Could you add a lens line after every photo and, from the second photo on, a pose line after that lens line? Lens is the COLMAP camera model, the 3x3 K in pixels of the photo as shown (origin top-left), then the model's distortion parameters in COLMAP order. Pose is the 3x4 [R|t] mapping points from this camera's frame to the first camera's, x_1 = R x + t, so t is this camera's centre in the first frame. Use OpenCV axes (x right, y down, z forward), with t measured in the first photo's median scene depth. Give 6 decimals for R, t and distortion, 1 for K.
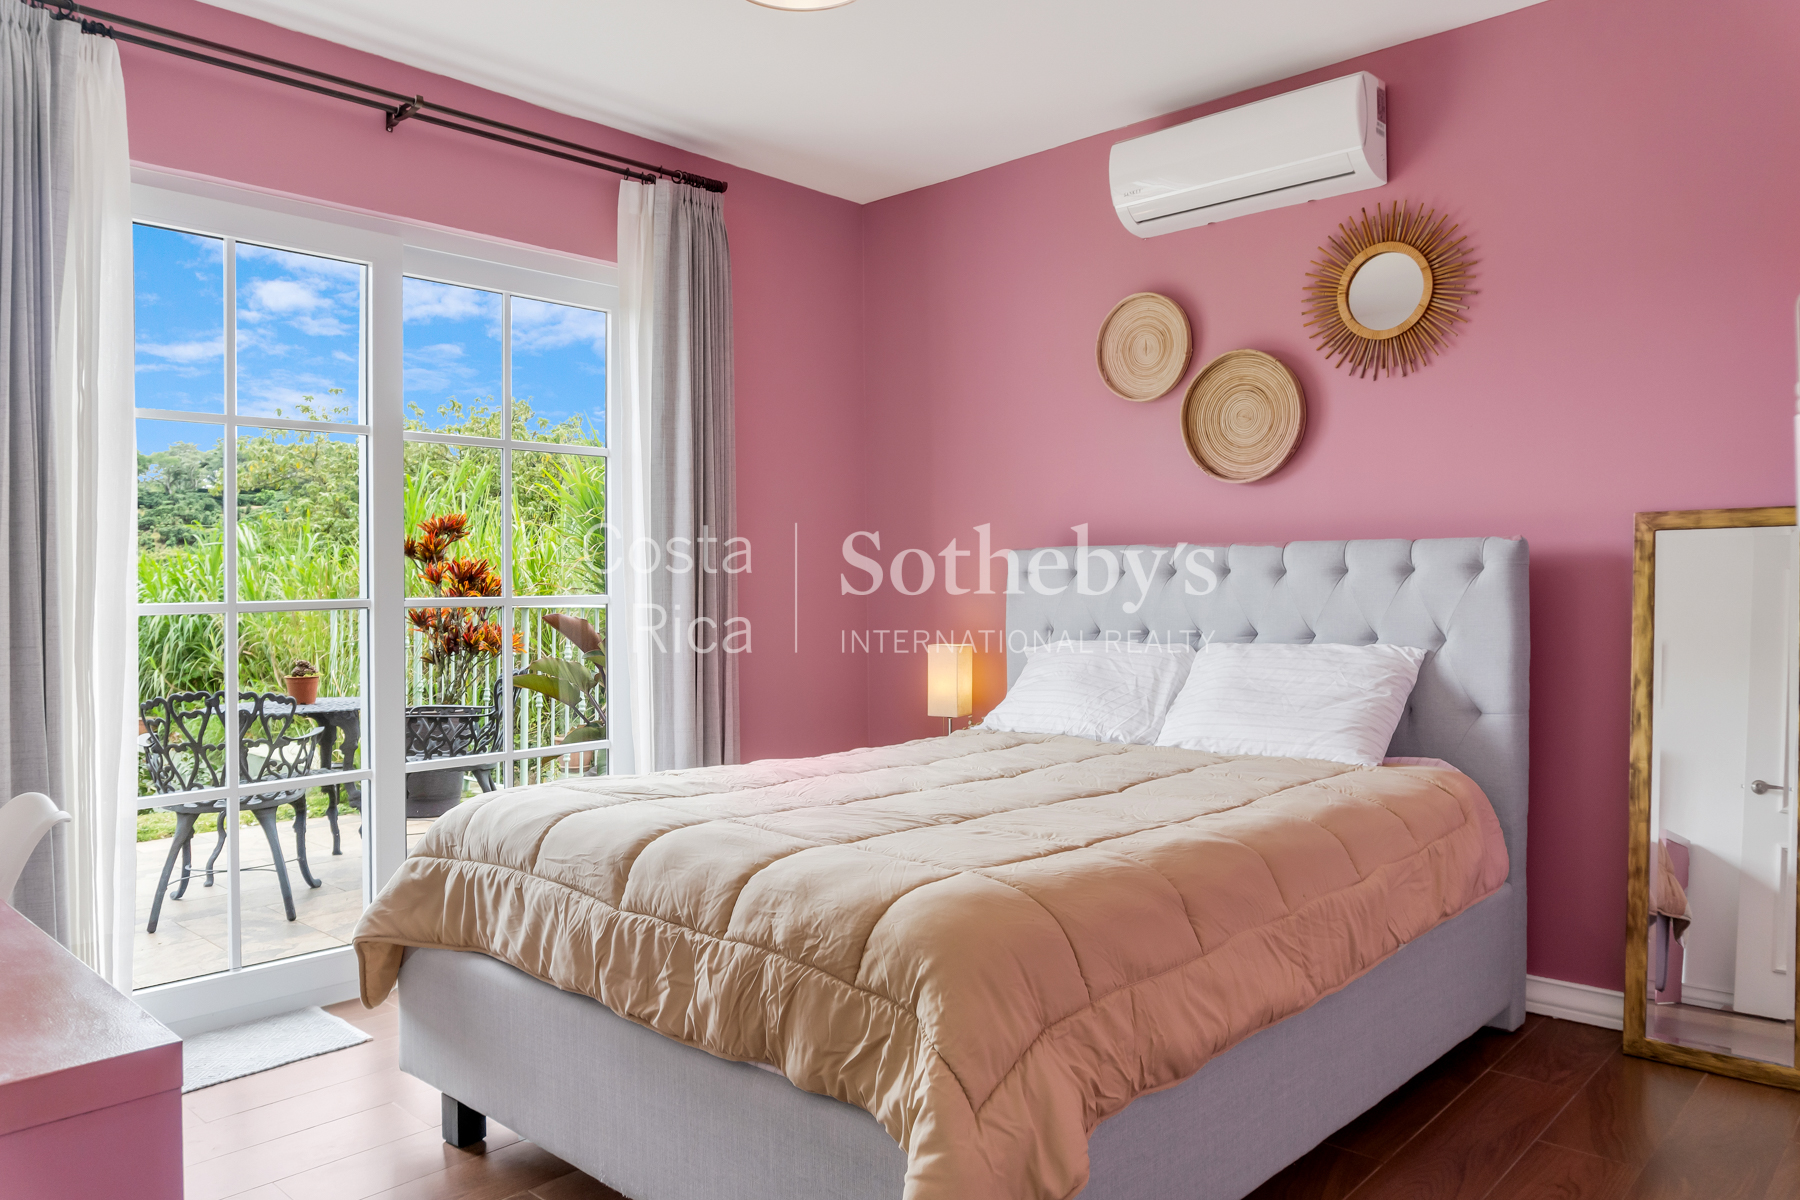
lens RADIAL K [[1226.8, 0, 911.1], [0, 1226.8, 610.5], [0, 0, 1]] dist [-0.018835, -0.008657]
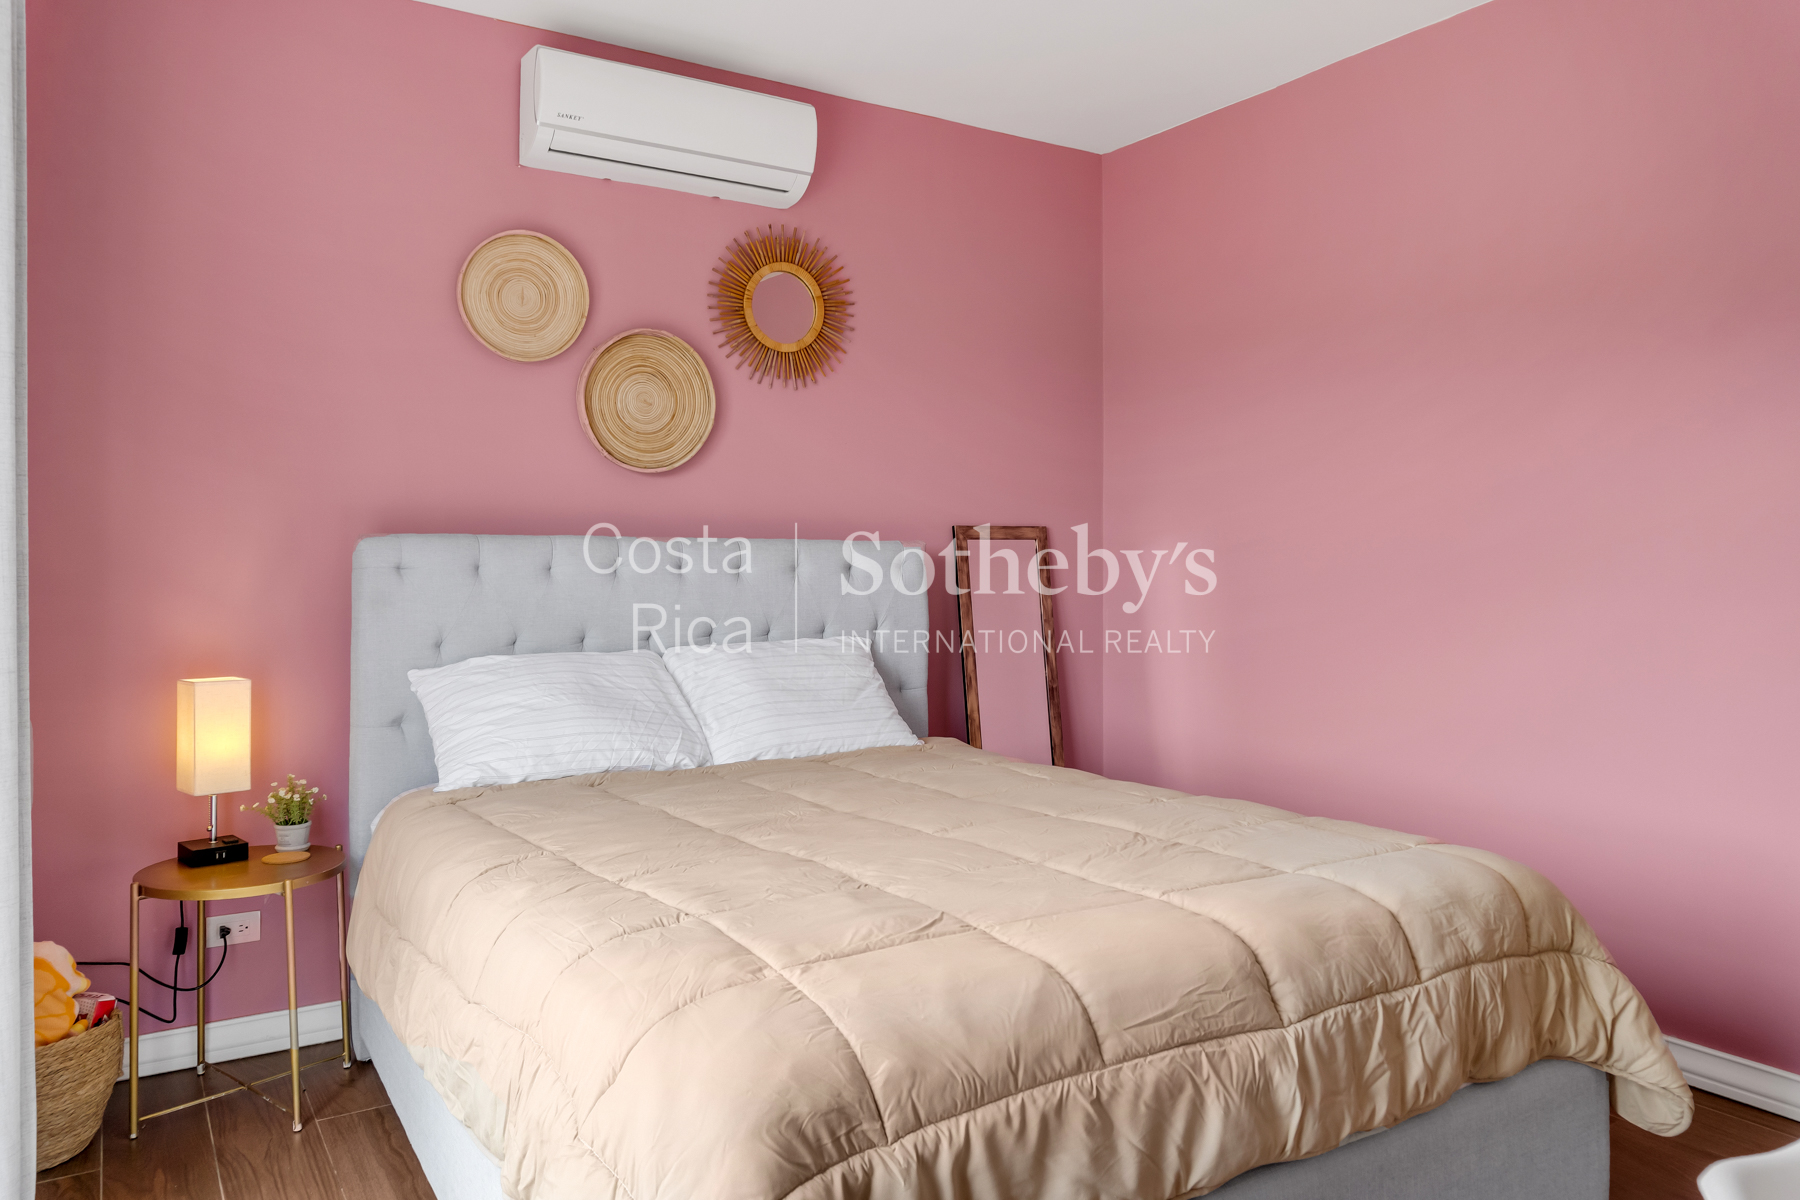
lens RADIAL K [[1226.8, 0, 909.4], [0, 1226.8, 581.0], [0, 0, 1]] dist [-0.018835, -0.008657]
pose [[0.260839, -0.009898, 0.965331, -0.639459], [0.020130, 0.999786, 0.004812, -0.025361], [-0.965172, 0.018177, 0.260983, 0.634756]]
